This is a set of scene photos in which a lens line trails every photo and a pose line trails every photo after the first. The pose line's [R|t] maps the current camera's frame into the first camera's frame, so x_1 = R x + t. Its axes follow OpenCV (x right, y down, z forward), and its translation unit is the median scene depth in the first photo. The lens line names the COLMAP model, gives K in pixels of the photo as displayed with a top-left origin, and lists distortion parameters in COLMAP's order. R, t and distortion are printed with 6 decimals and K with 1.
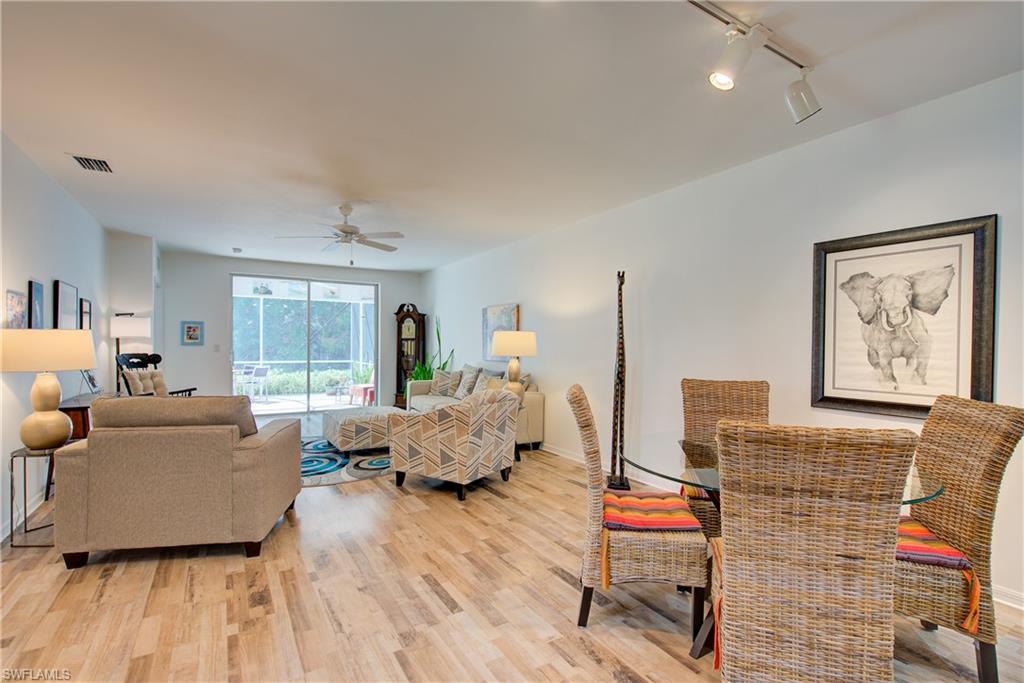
lens RADIAL K [[474.1, 0, 507.0], [0, 474.1, 348.8], [0, 0, 1]] dist [0.009082, -0.006558]
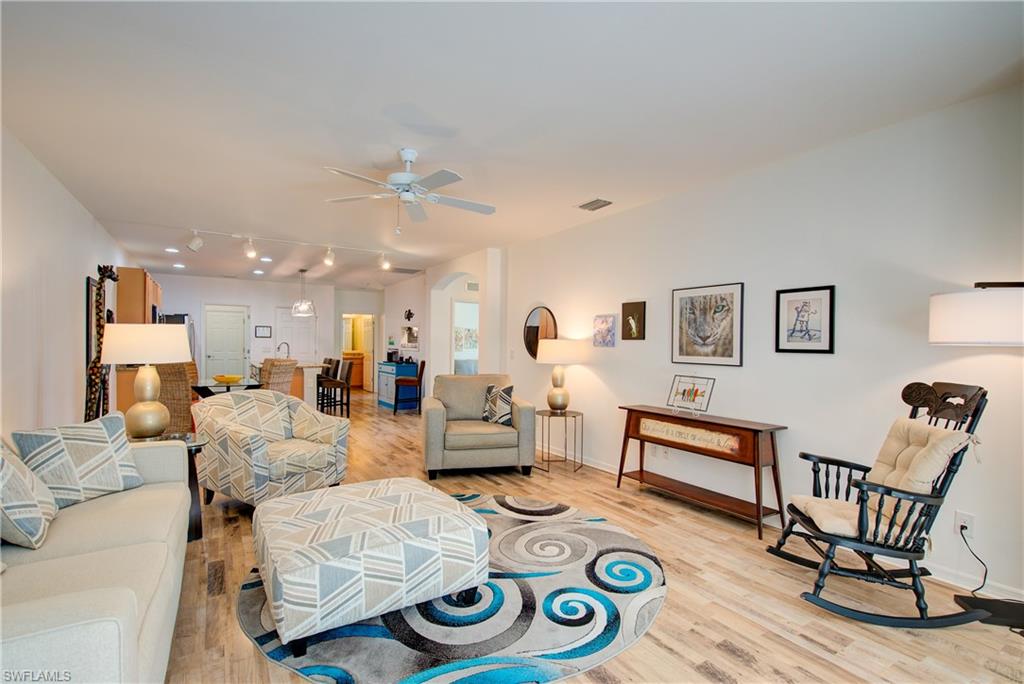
lens RADIAL K [[474.1, 0, 507.0], [0, 474.1, 349.3], [0, 0, 1]] dist [0.009082, -0.006558]
pose [[-0.999783, -0.018660, -0.009215, -0.397760], [-0.018863, 0.999572, 0.022382, -0.021362], [0.008794, 0.022551, -0.999707, 1.400673]]
